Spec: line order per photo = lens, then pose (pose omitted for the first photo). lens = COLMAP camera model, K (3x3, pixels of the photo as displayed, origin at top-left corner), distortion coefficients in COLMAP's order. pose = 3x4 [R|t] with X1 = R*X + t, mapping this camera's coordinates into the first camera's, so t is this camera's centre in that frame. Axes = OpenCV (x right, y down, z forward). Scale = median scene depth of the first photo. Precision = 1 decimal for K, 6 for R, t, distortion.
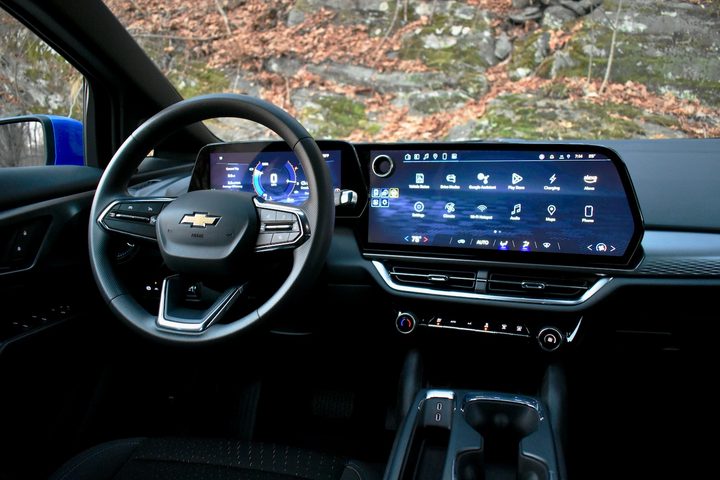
lens RADIAL K [[563.3, 0, 356.7], [0, 563.3, 236.7], [0, 0, 1]] dist [-0.010068, 0.005472]
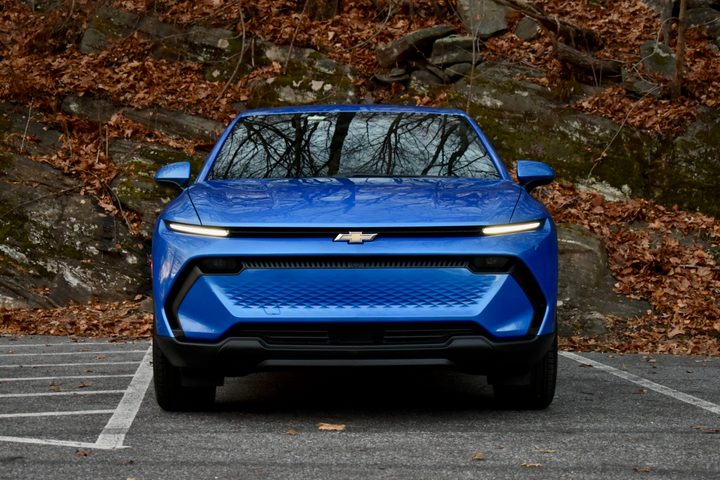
lens RADIAL K [[1624.0, 0, 360.3], [0, 1624.0, 240.1], [0, 0, 1]] dist [0.000693, 0.000000]
pose [[0.969986, 0.035911, 0.240496, -0.376574], [0.007703, 0.984000, -0.178000, 0.339673], [-0.243040, 0.174510, 0.954189, -1.467471]]
